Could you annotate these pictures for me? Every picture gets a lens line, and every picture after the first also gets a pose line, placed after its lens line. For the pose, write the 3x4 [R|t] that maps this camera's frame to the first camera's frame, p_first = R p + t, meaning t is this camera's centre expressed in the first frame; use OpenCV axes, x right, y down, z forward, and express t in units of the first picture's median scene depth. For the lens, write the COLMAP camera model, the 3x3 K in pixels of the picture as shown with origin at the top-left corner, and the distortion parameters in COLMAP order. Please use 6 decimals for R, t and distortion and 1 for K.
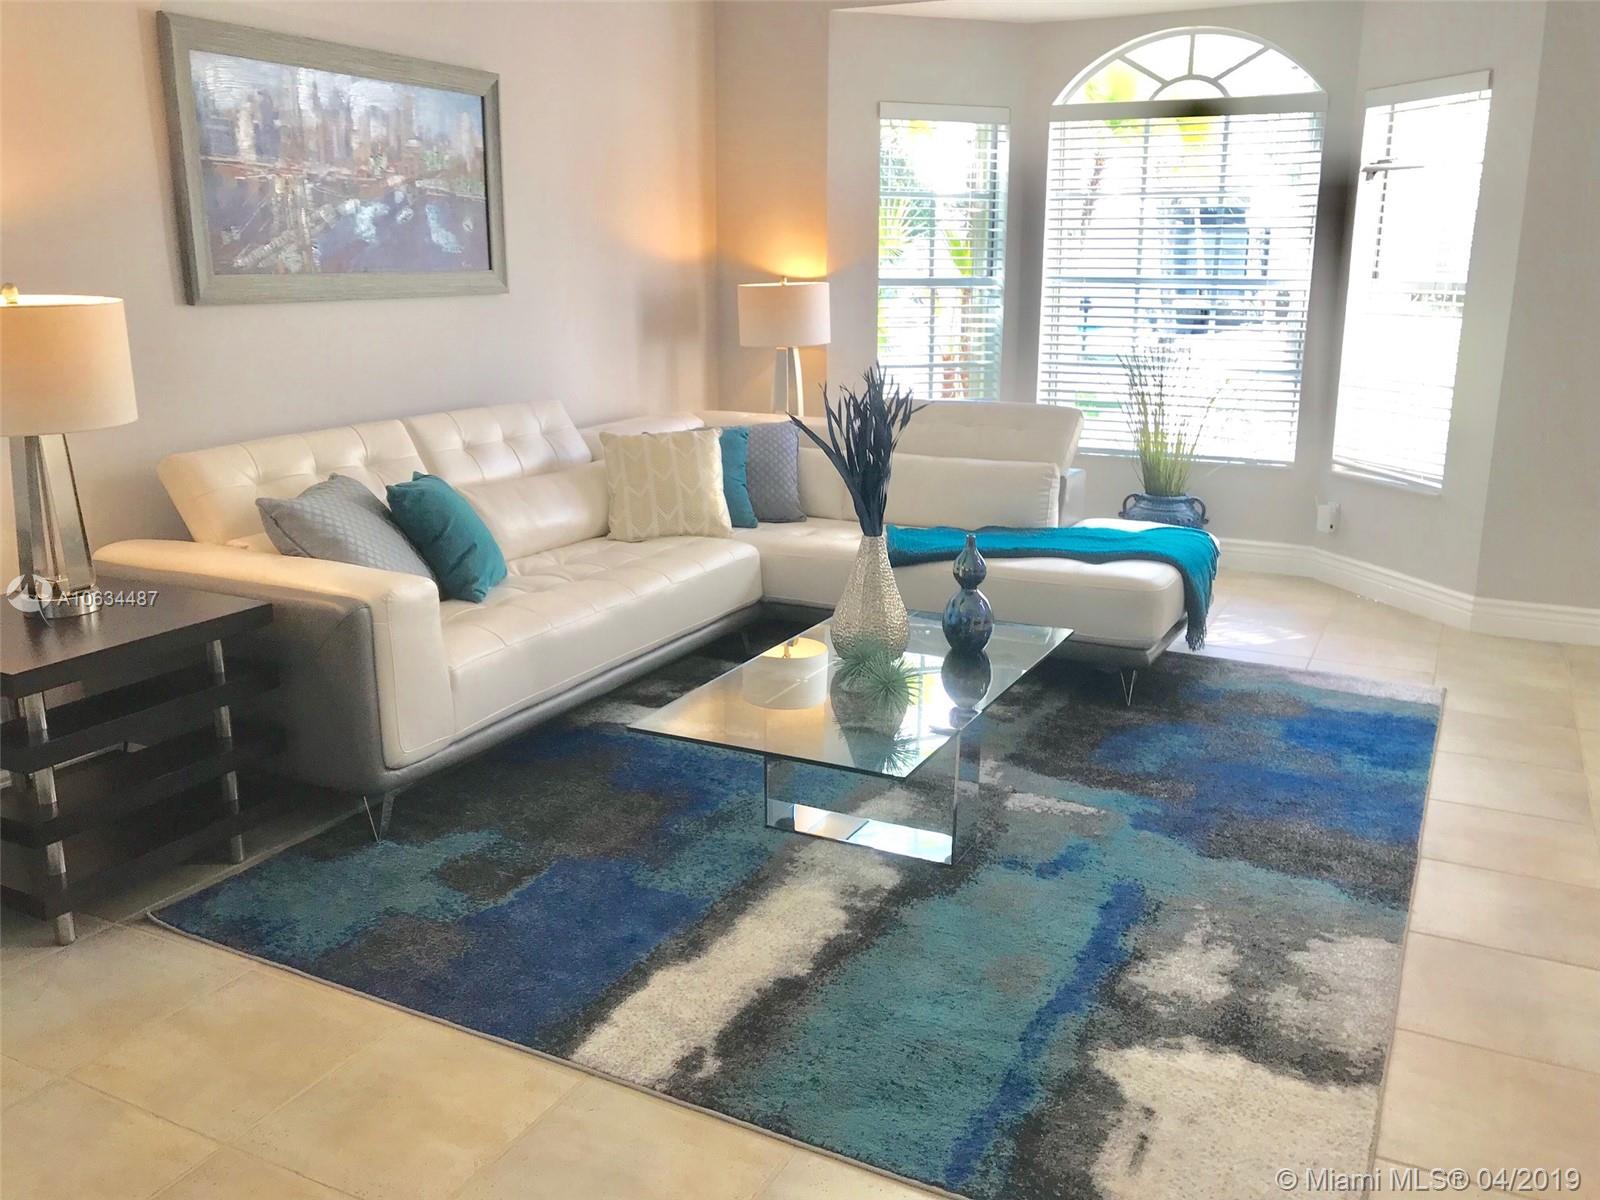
lens RADIAL K [[1334.7, 0, 804.5], [0, 1334.7, 606.5], [0, 0, 1]] dist [0.028765, -0.040837]
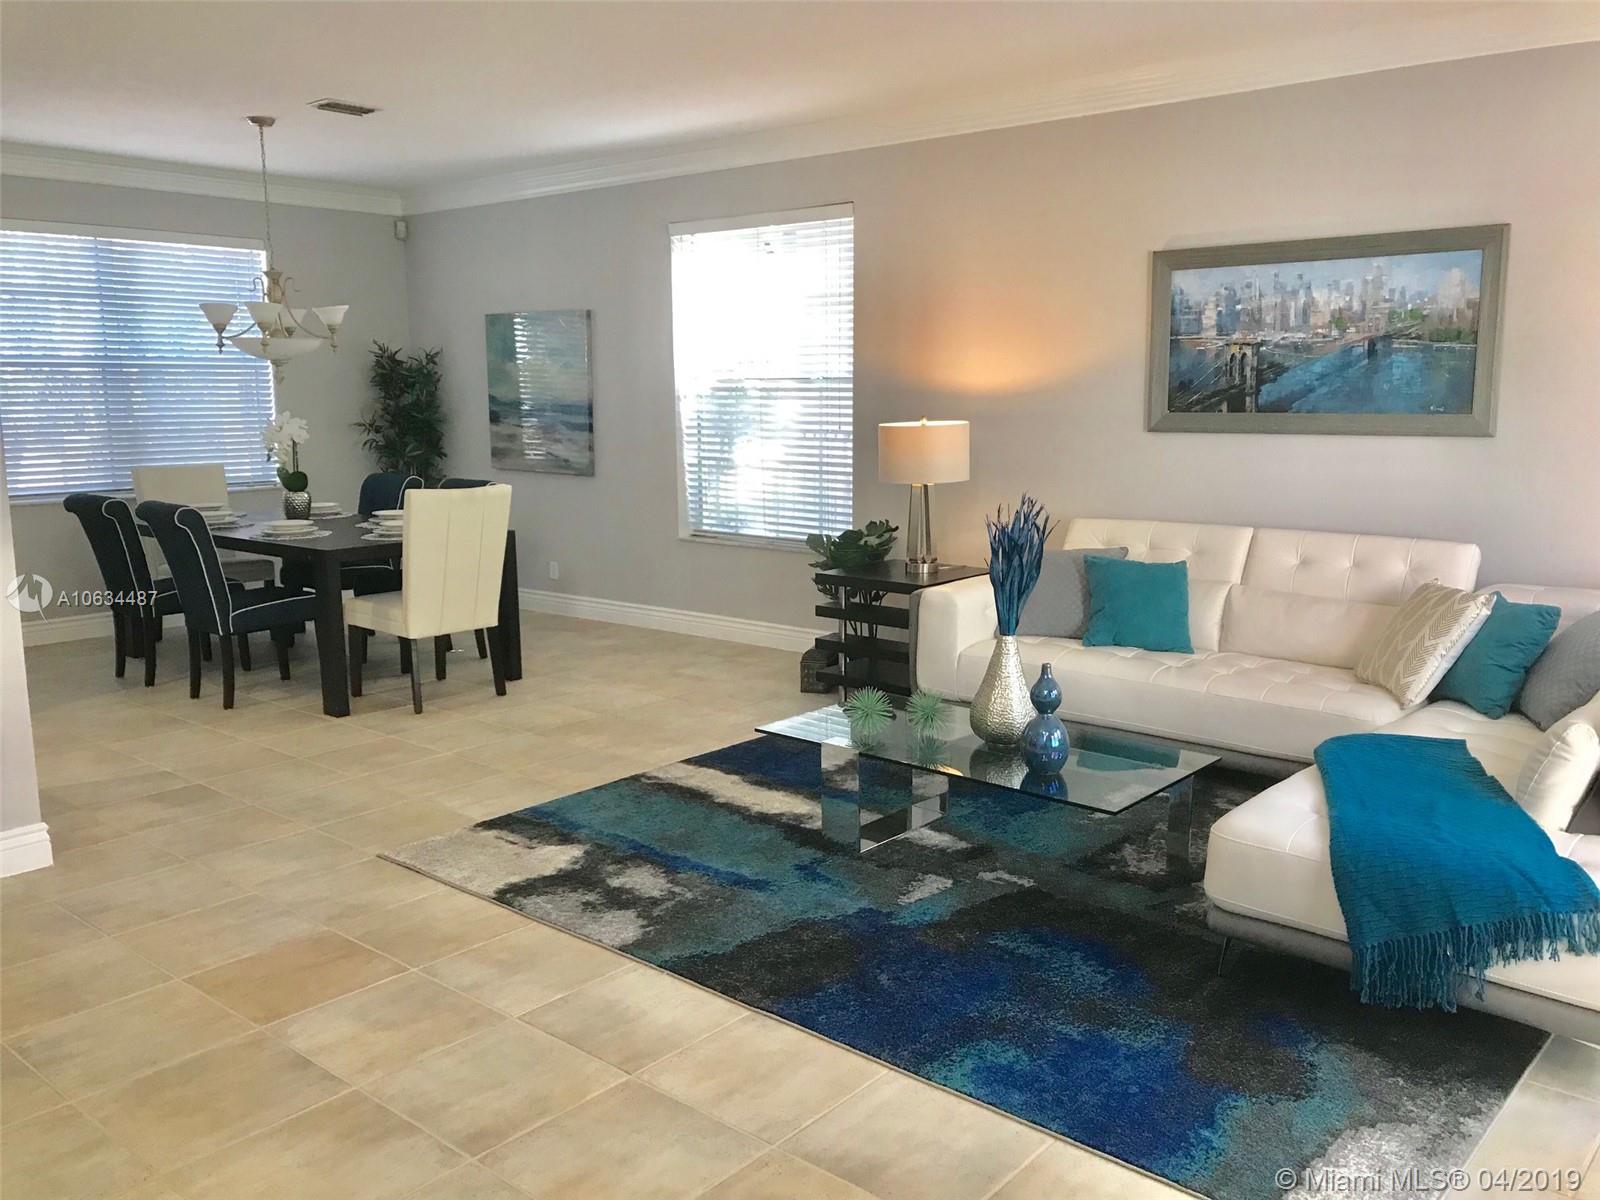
lens RADIAL K [[1334.7, 0, 775.1], [0, 1334.7, 572.7], [0, 0, 1]] dist [0.028765, -0.040837]
pose [[-0.267211, 0.128737, -0.955000, 1.181234], [-0.239460, 0.951079, 0.195210, -0.272805], [0.933412, 0.280847, -0.223311, 1.006124]]
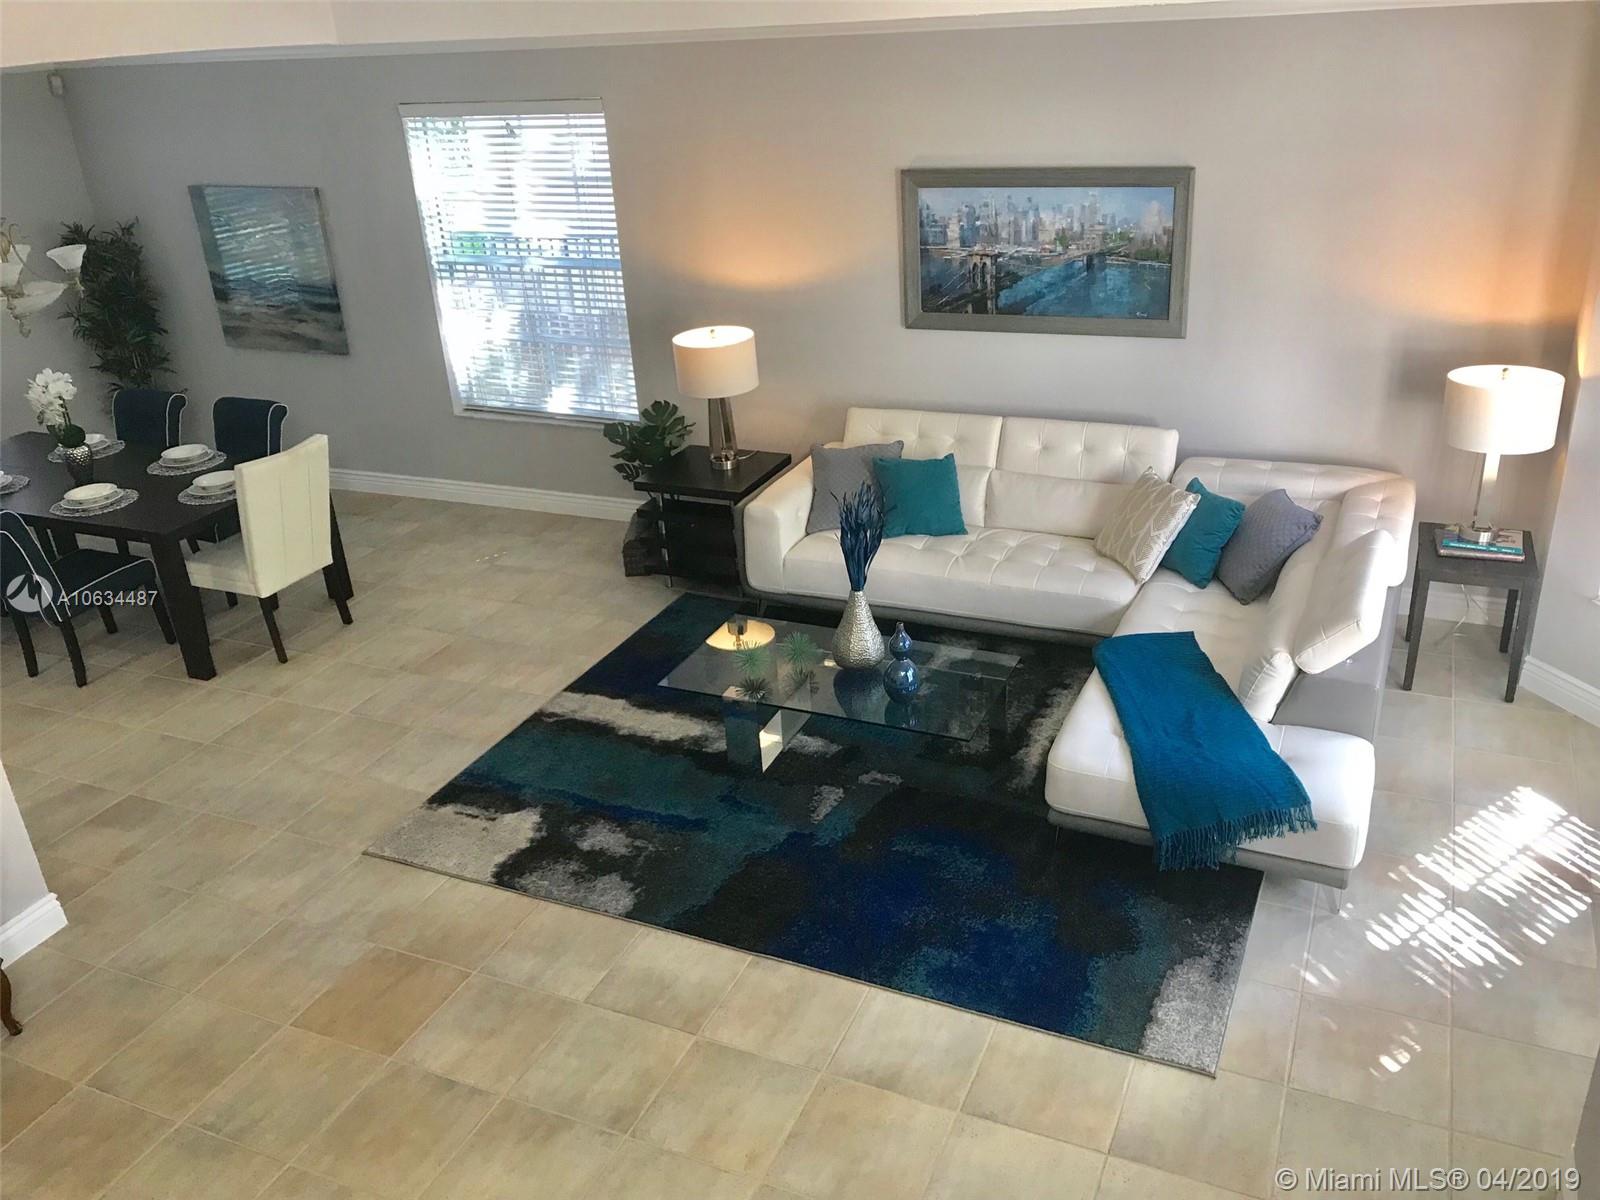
lens RADIAL K [[1334.7, 0, 783.6], [0, 1334.7, 594.2], [0, 0, 1]] dist [0.028765, -0.040837]
pose [[0.018417, 0.399920, -0.916365, 1.348329], [-0.189180, 0.901359, 0.389568, -0.579930], [0.981770, 0.166184, 0.092257, 0.745566]]
